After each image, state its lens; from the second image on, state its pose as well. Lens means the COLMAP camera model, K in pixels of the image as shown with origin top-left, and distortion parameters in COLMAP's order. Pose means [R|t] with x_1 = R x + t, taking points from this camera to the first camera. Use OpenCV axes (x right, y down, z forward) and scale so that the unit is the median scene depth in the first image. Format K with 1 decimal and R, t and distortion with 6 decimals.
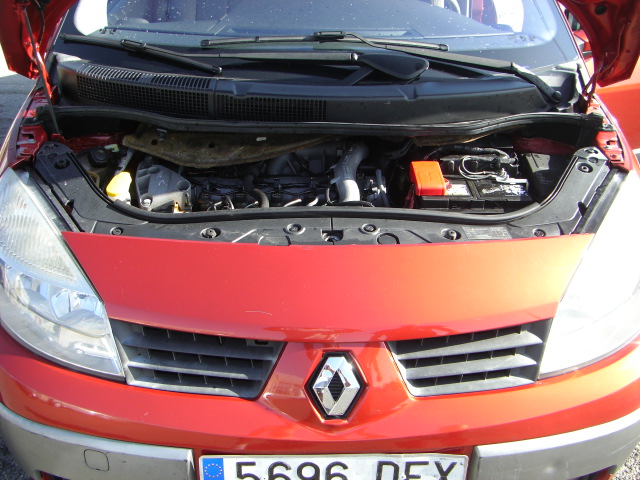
lens RADIAL K [[715.3, 0, 310.5], [0, 715.3, 243.8], [0, 0, 1]] dist [-0.199185, 0.145934]
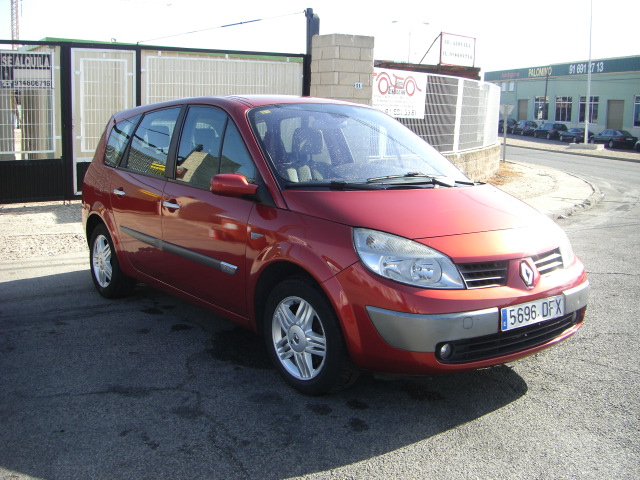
lens RADIAL K [[715.3, 0, 310.5], [0, 715.3, 243.8], [0, 0, 1]] dist [-0.199185, 0.145934]
pose [[0.819610, -0.104569, 0.563298, -2.060612], [0.291672, 0.922410, -0.253156, 0.516113], [-0.493119, 0.371787, 0.786516, -0.709556]]
